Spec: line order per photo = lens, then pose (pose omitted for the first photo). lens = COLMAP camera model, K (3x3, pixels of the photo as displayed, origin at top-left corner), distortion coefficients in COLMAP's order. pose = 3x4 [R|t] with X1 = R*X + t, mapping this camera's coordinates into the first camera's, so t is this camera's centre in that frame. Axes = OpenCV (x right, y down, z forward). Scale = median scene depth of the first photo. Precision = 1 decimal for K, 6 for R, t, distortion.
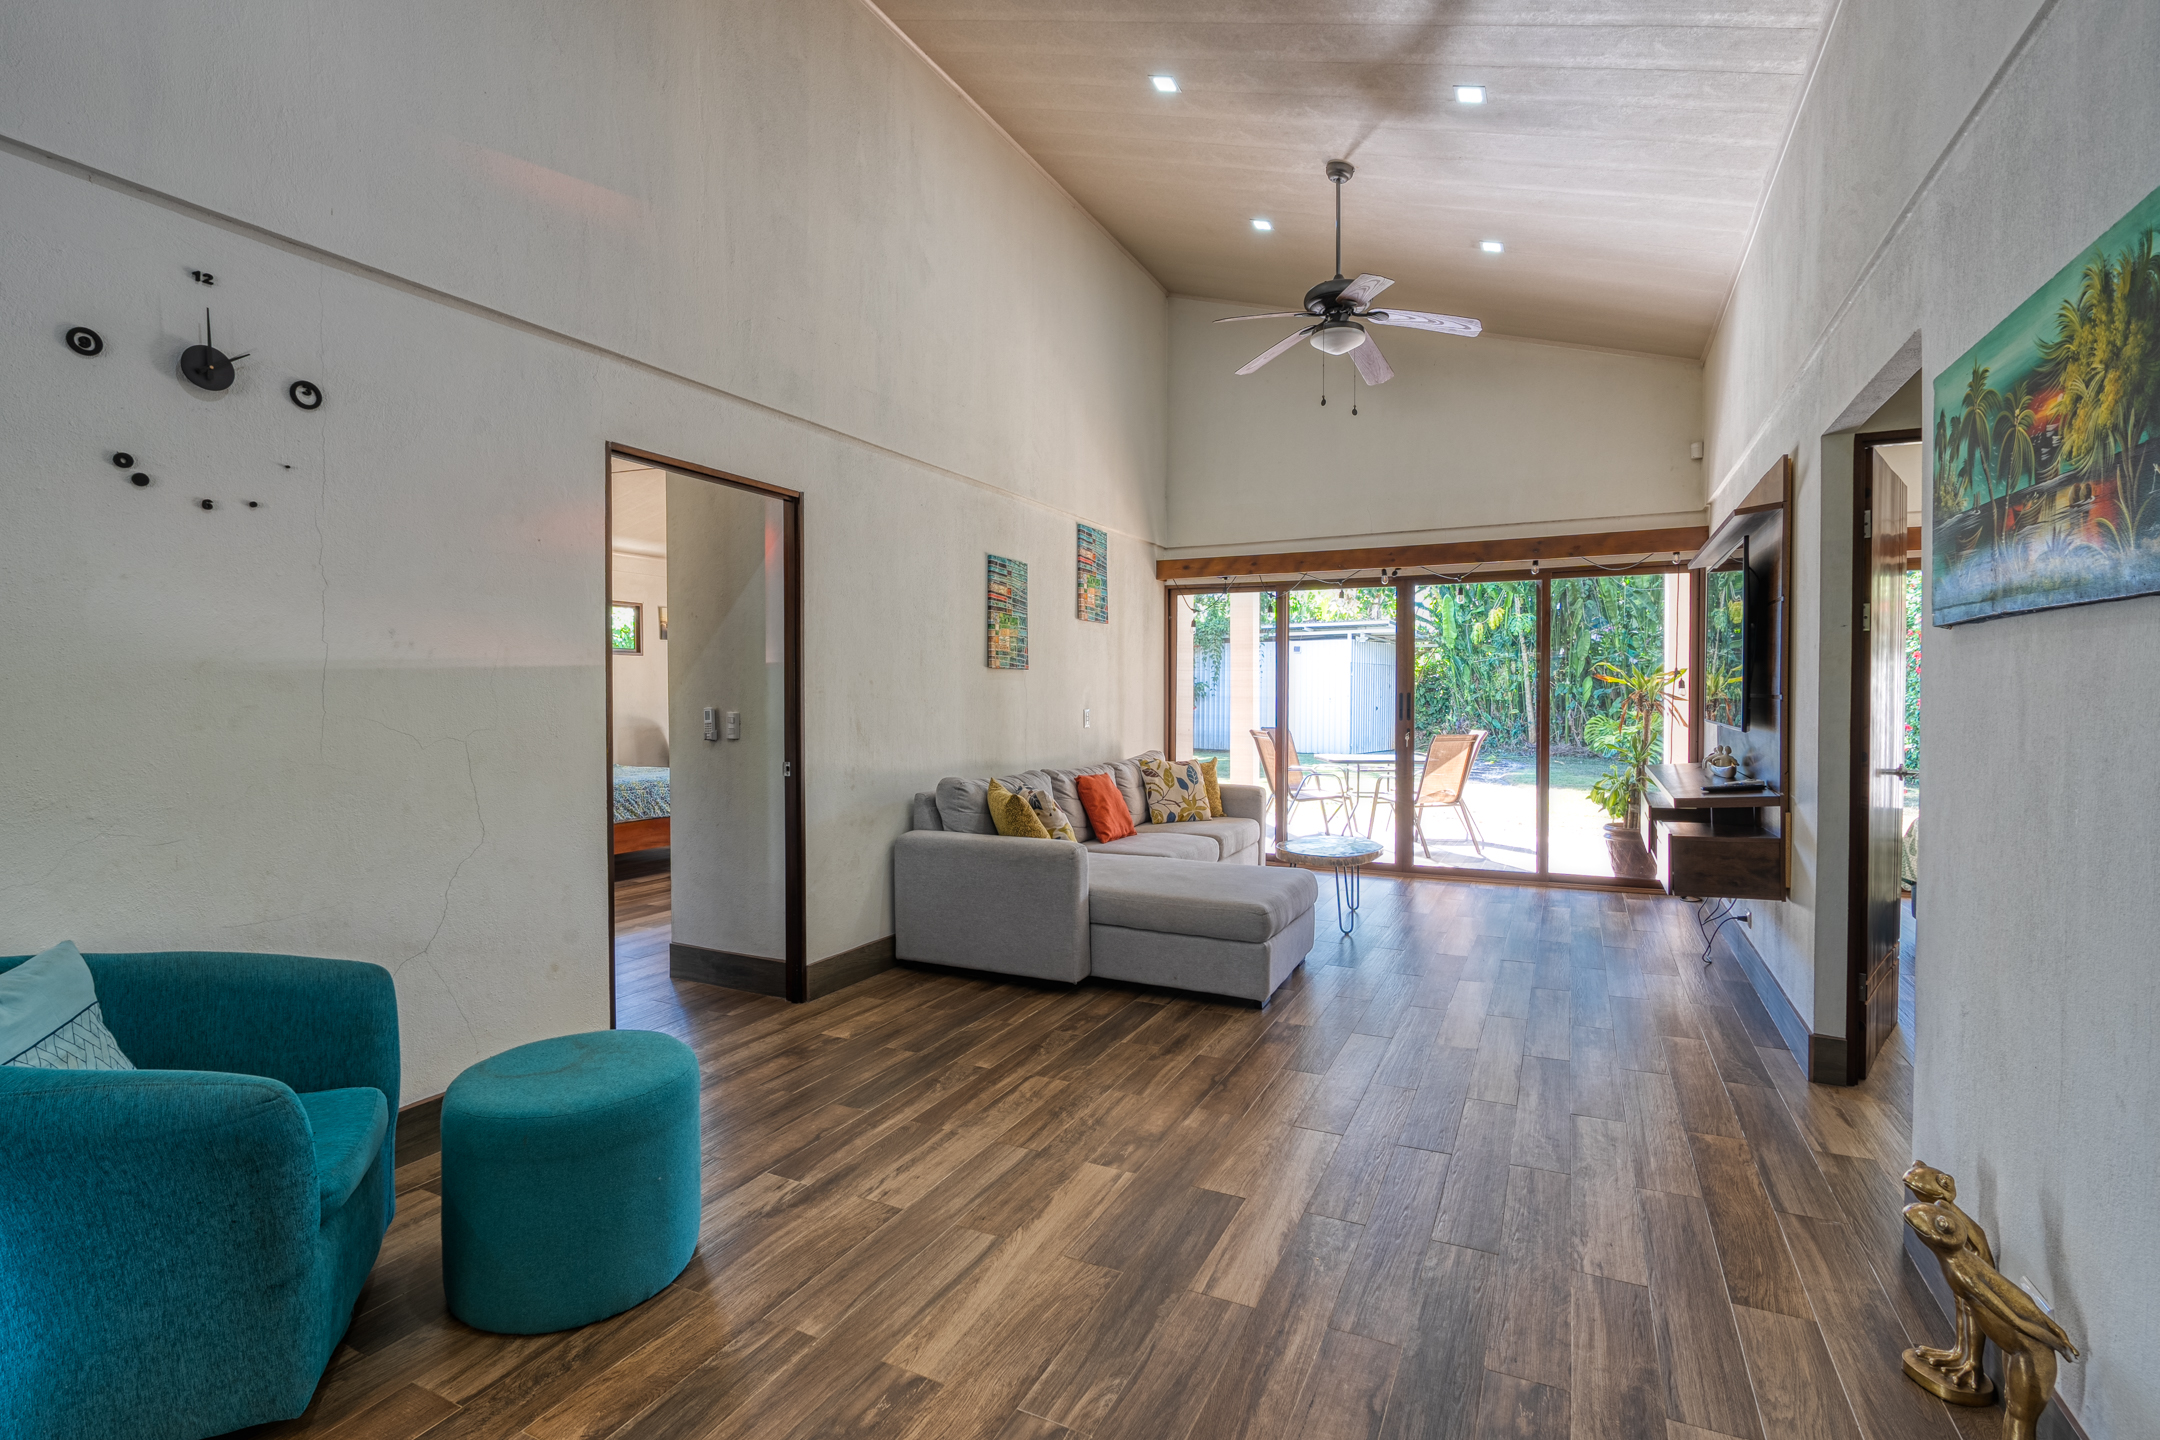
lens RADIAL K [[1048.7, 0, 1071.5], [0, 1048.7, 715.4], [0, 0, 1]] dist [-0.010590, -0.000090]
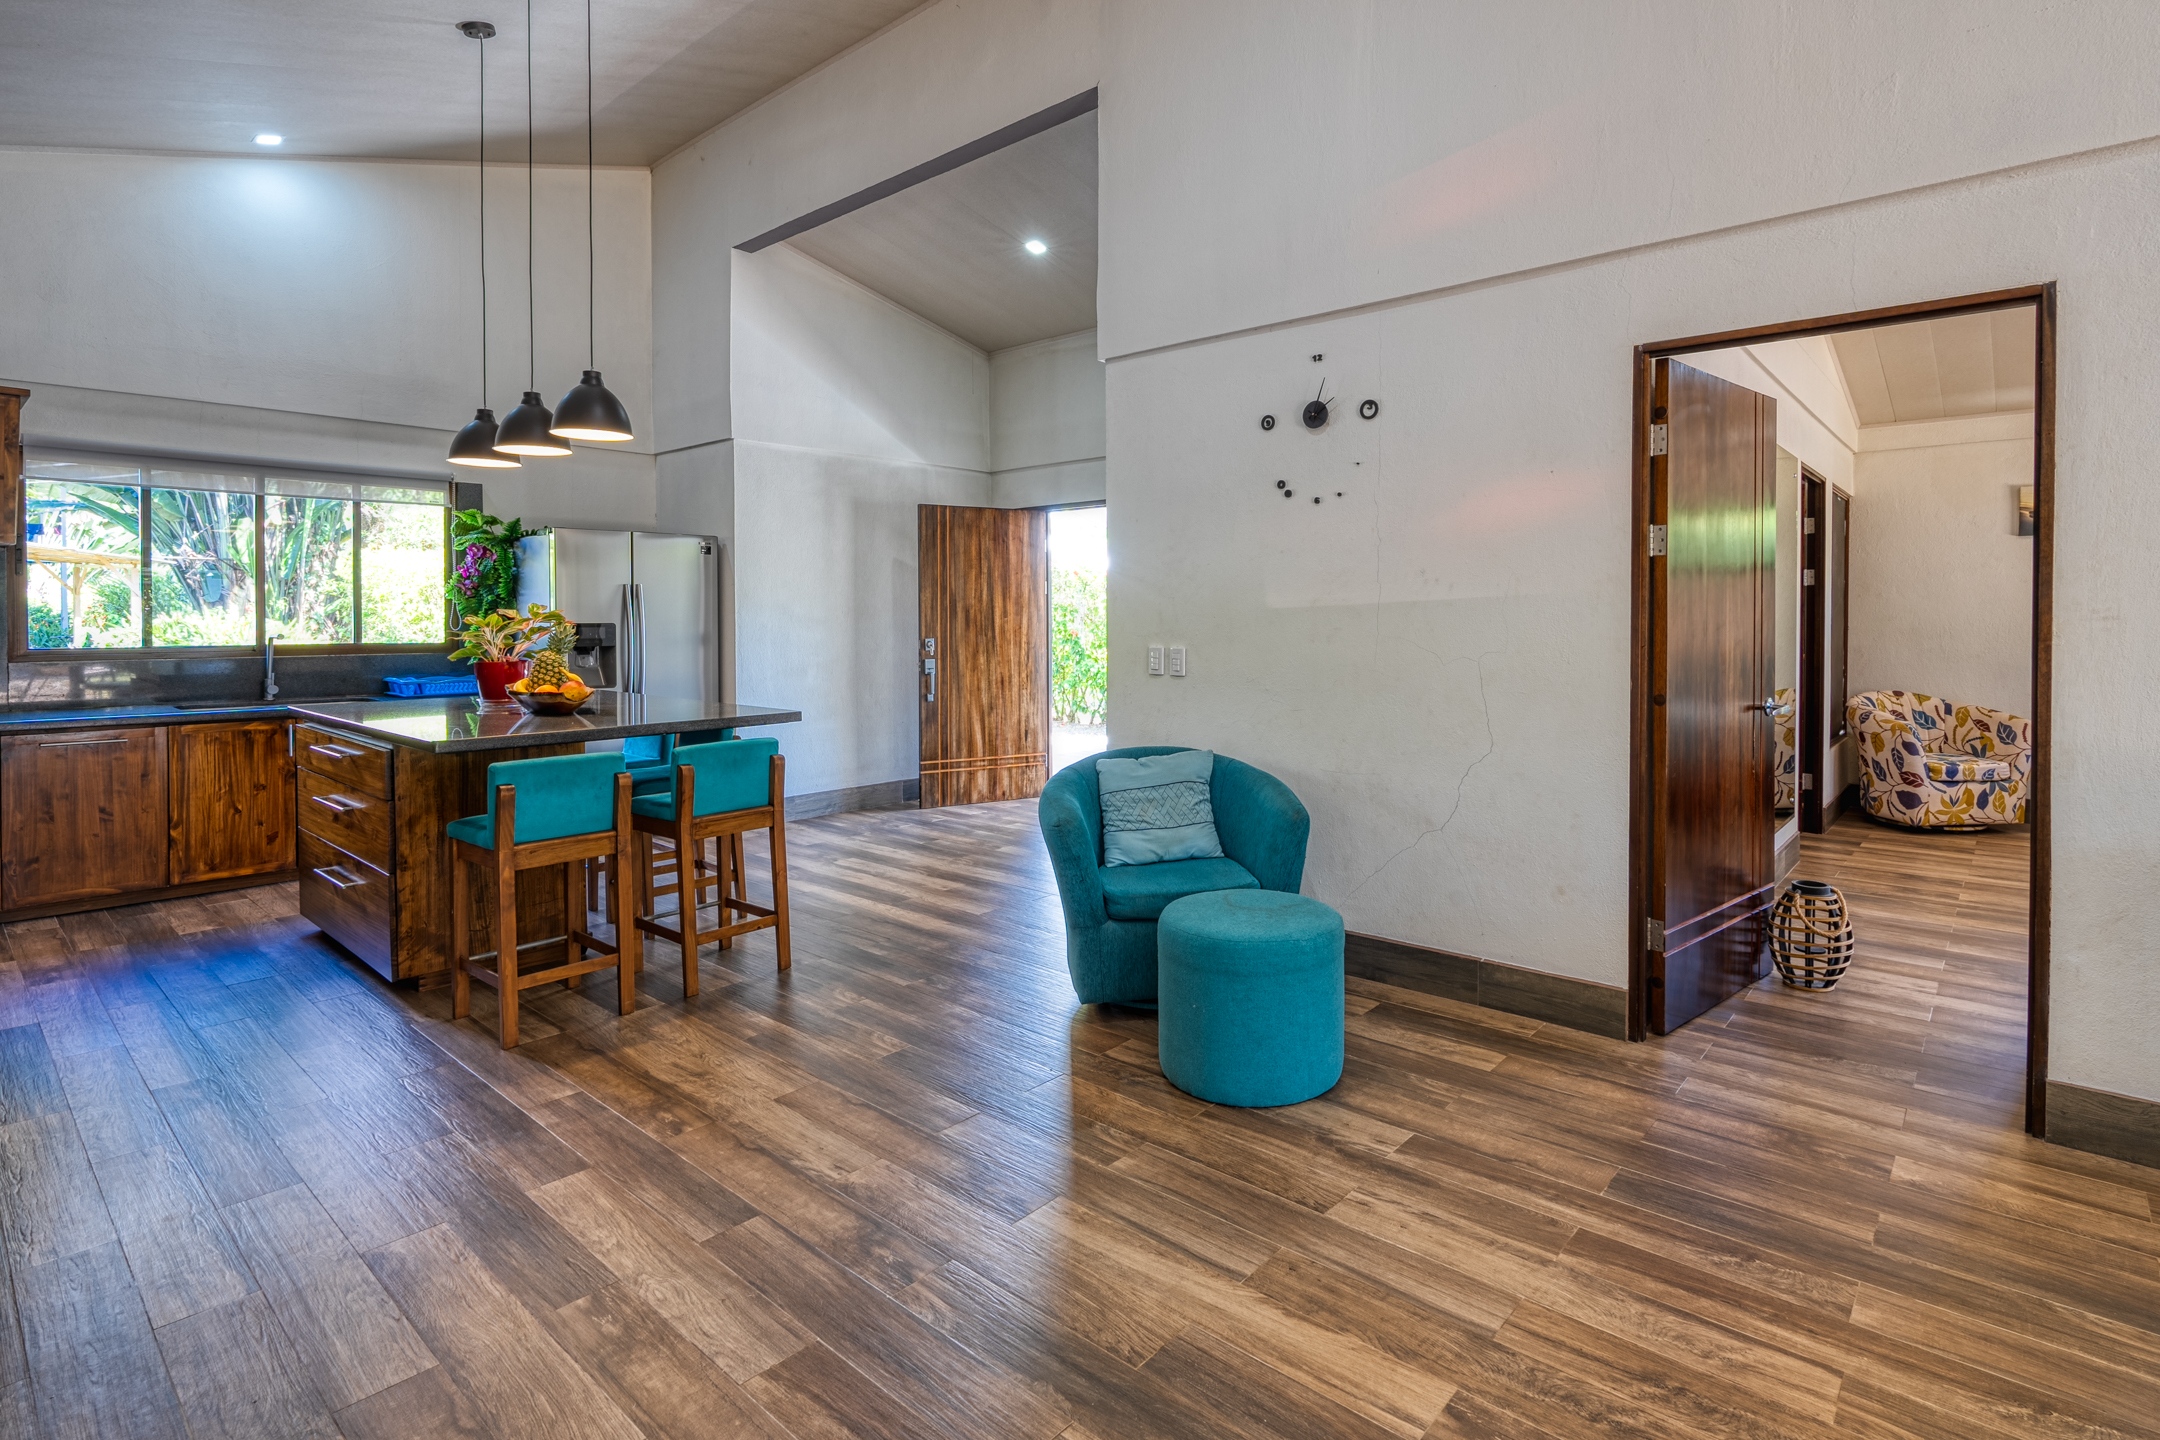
lens RADIAL K [[1054.8, 0, 1190.6], [0, 1054.8, 629.5], [0, 0, 1]] dist [-0.009770, 0.002411]
pose [[-0.229243, 0.012606, -0.973288, 0.315490], [-0.019289, 0.999661, 0.017491, -0.012389], [0.973178, 0.022783, -0.228922, 0.479725]]
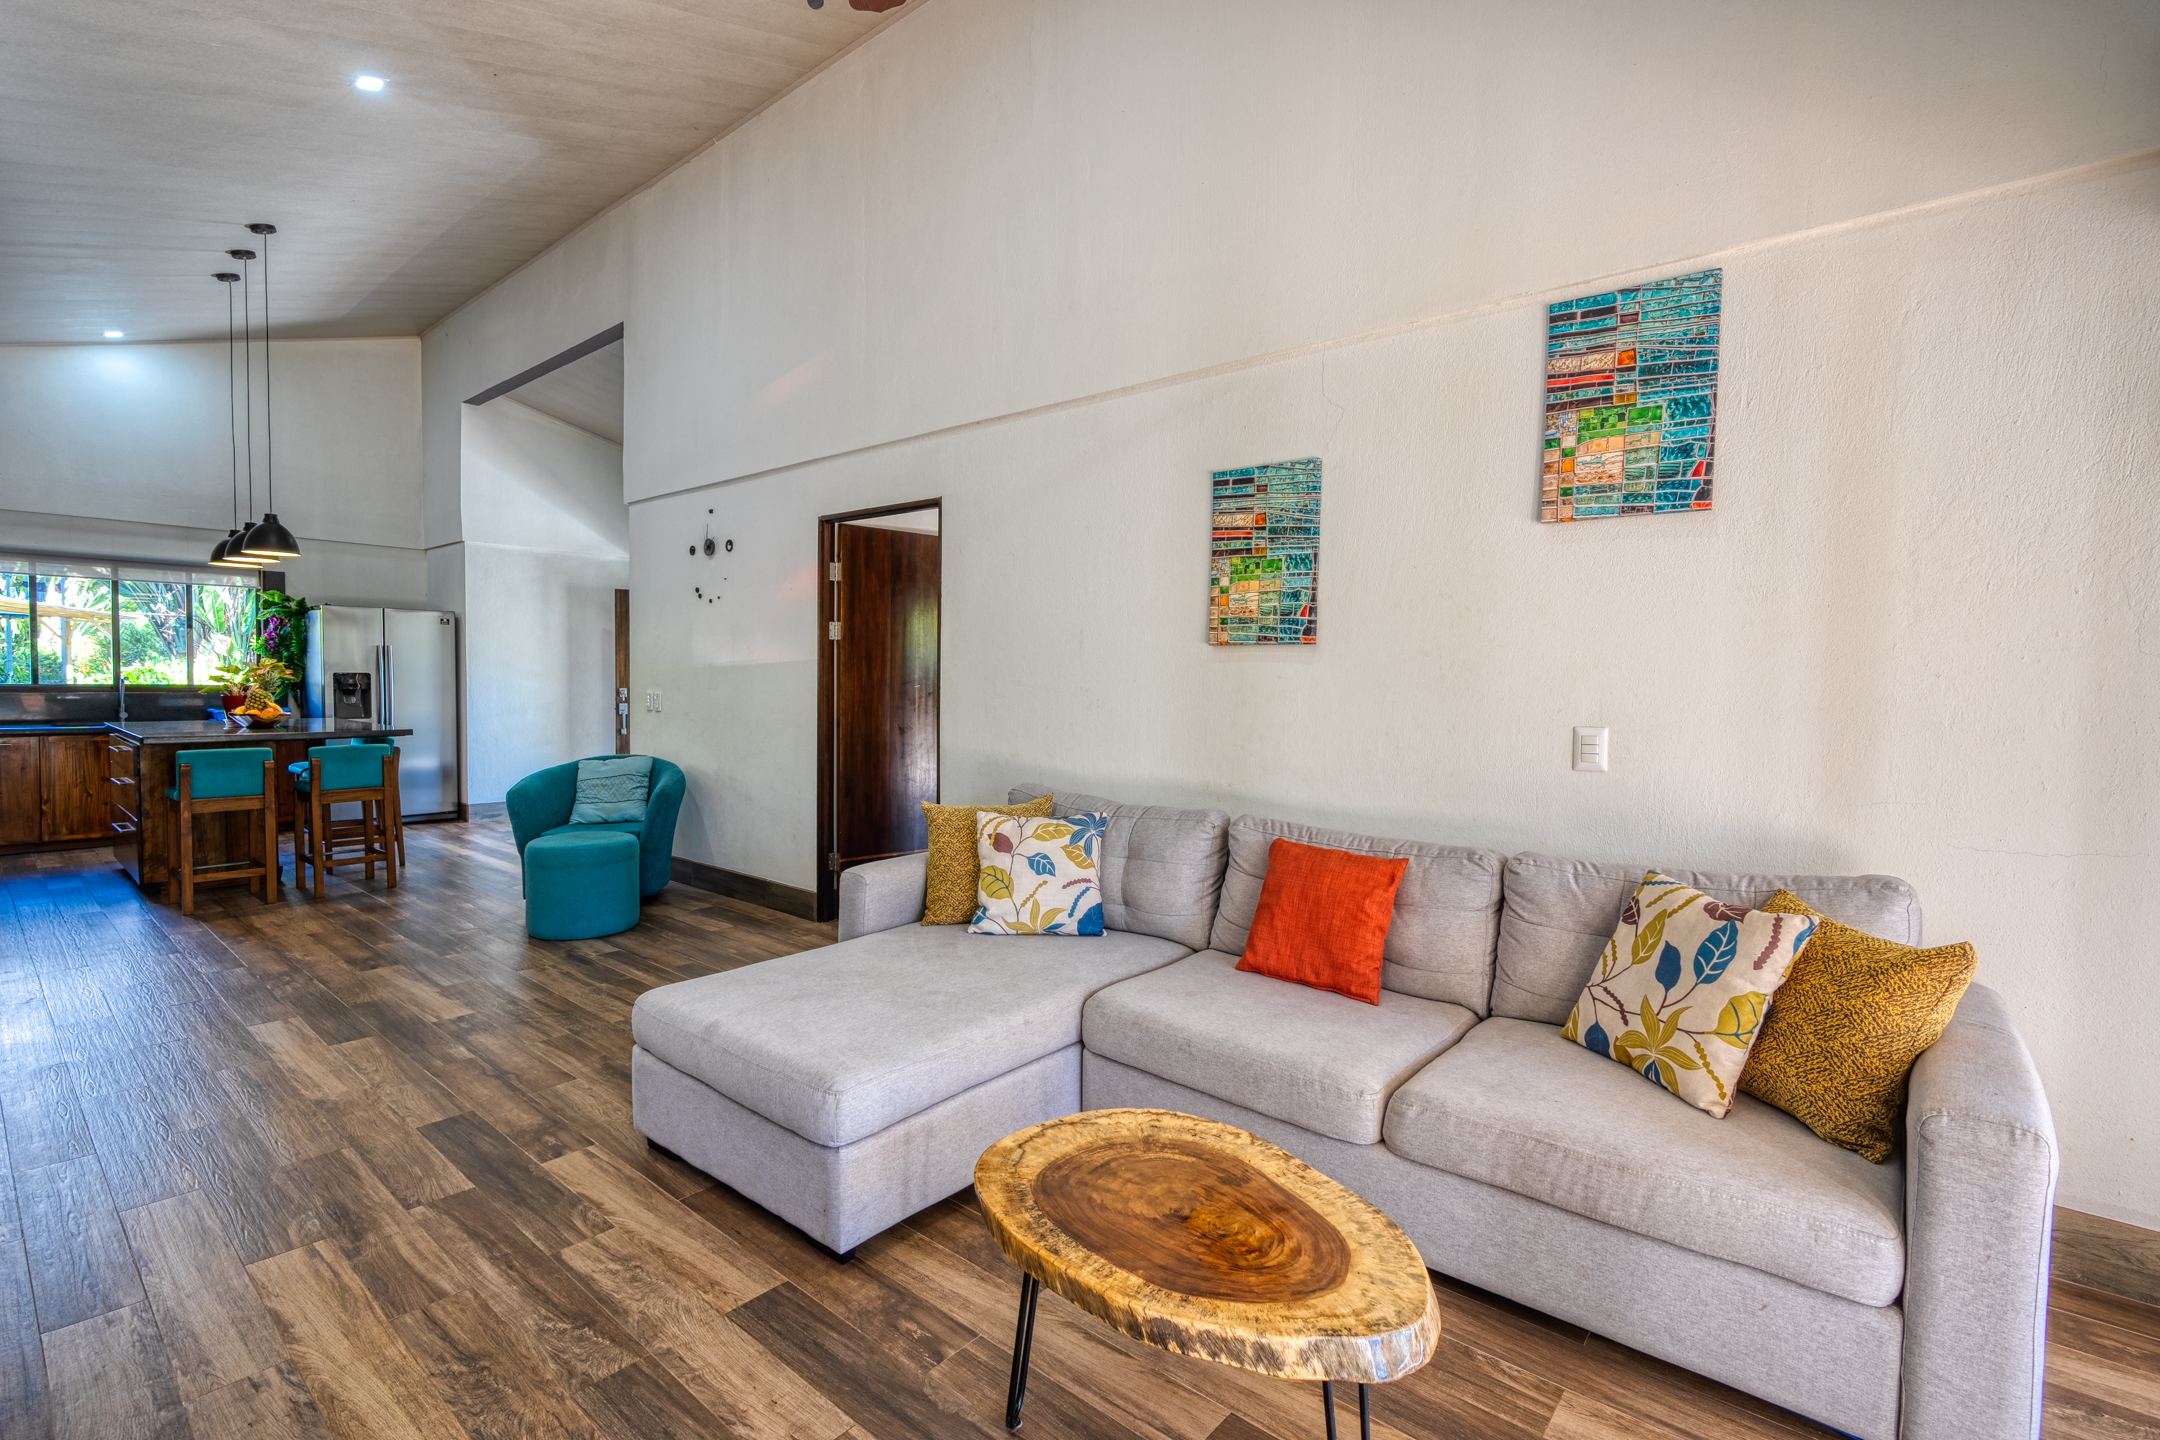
lens RADIAL K [[986.6, 0, 1104.8], [0, 986.6, 721.2], [0, 0, 1]] dist [-0.005303, 0.000542]
pose [[-0.249731, 0.038974, -0.967531, 0.514084], [-0.033535, 0.998242, 0.048867, -0.024261], [0.967734, 0.044650, -0.247985, 1.033139]]
